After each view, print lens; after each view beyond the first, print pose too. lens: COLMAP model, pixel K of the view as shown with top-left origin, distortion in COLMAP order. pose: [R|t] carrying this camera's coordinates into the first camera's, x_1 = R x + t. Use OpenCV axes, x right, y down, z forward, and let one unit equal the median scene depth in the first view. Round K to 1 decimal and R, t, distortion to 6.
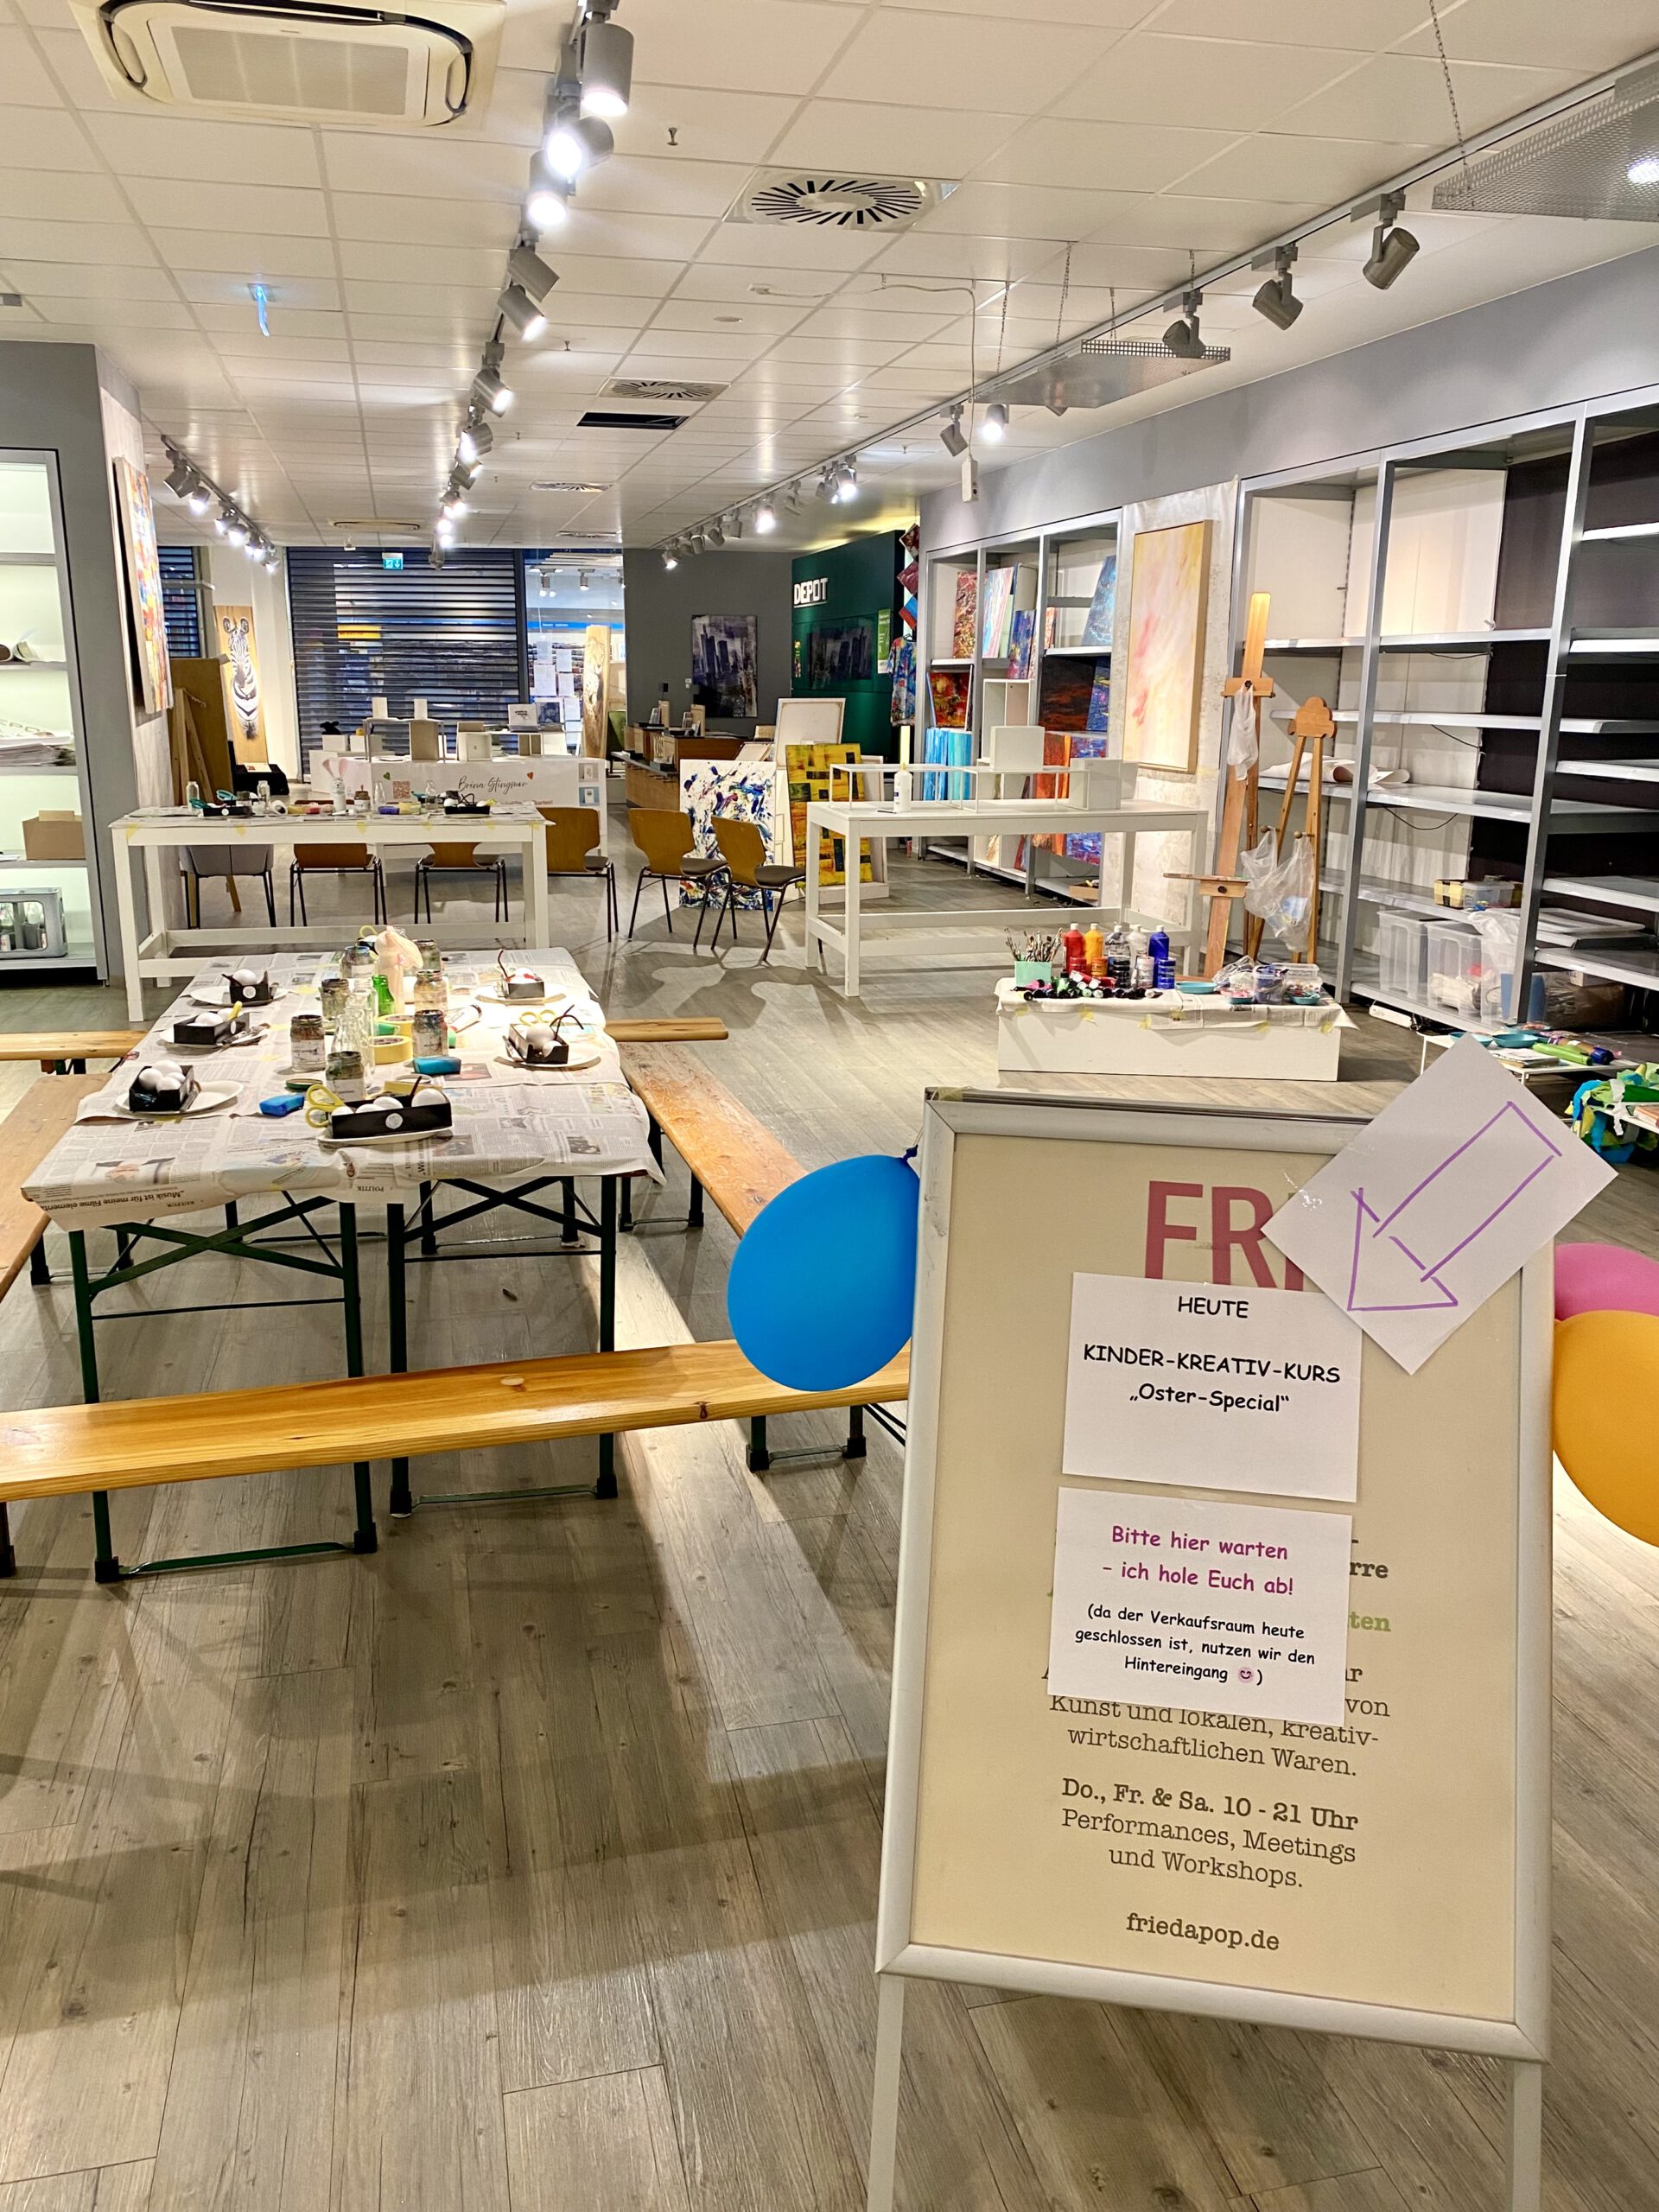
lens RADIAL K [[1692.8, 0, 826.5], [0, 1692.8, 1095.6], [0, 0, 1]] dist [0.026183, -0.020196]
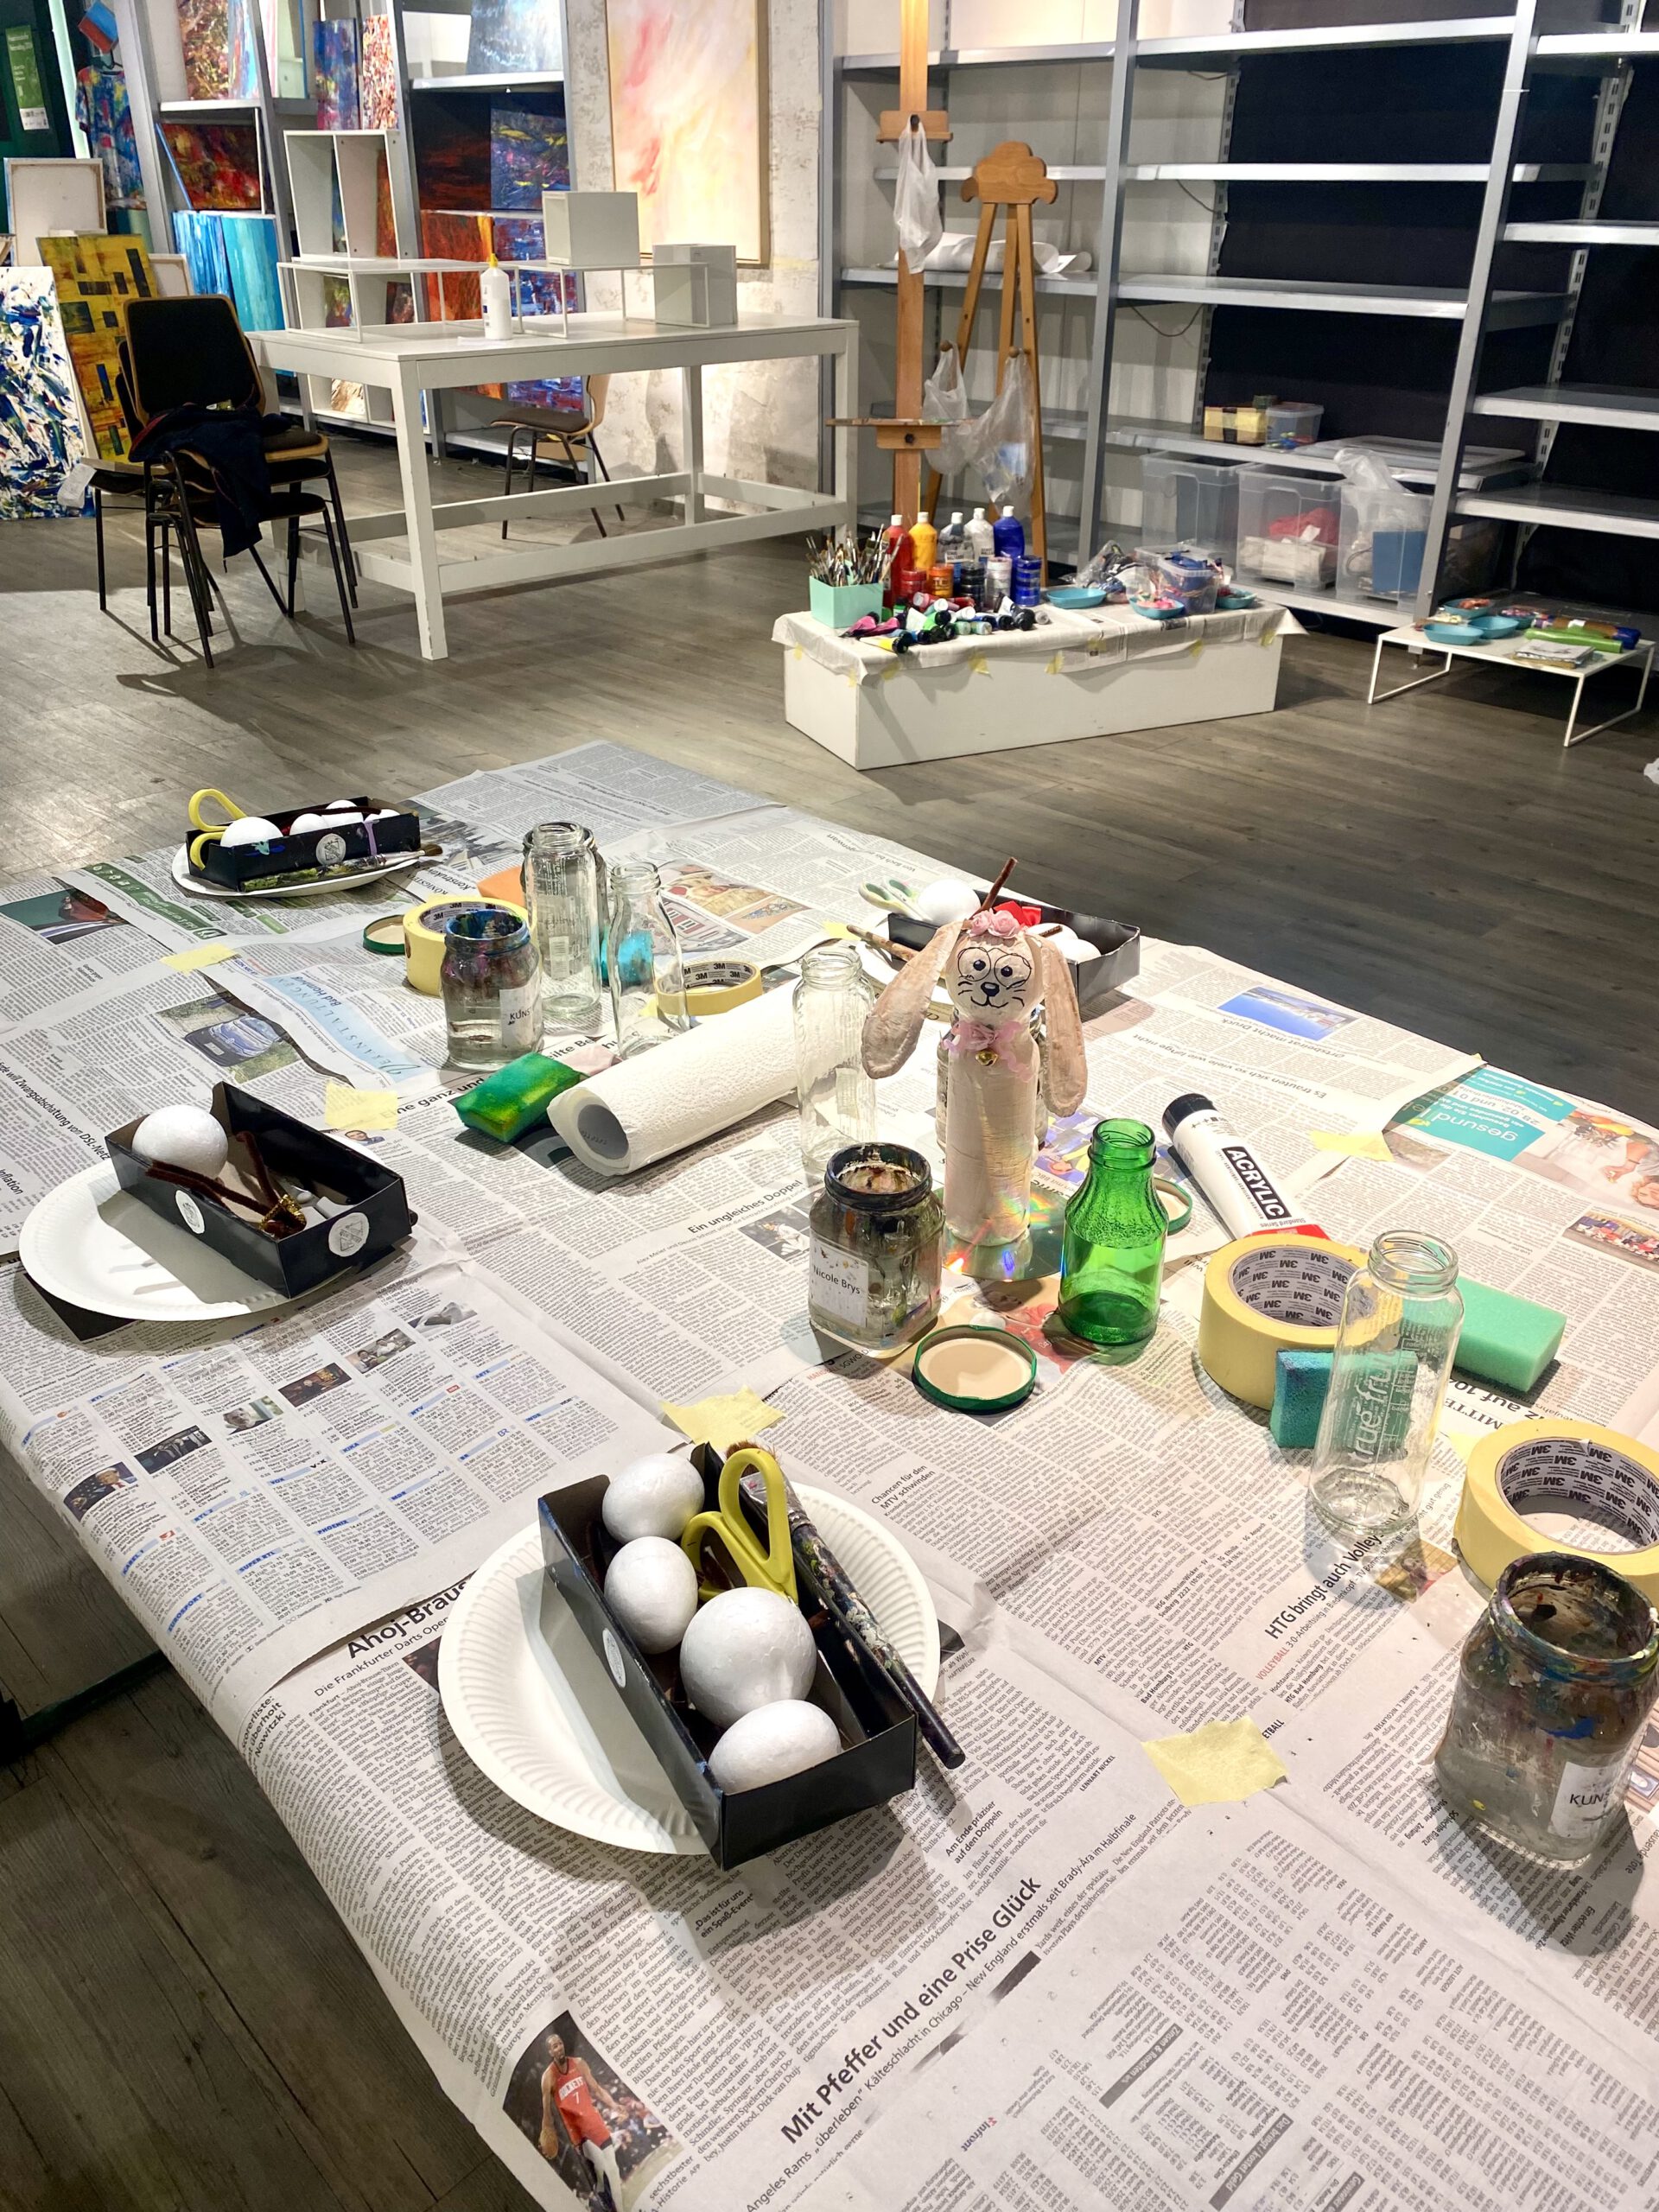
lens RADIAL K [[1692.8, 0, 814.0], [0, 1692.8, 1058.9], [0, 0, 1]] dist [0.026183, -0.020196]
pose [[0.860462, -0.237530, 0.450760, -0.186015], [0.123128, 0.955402, 0.268413, -0.068757], [-0.494414, -0.175458, 0.851334, 0.363001]]
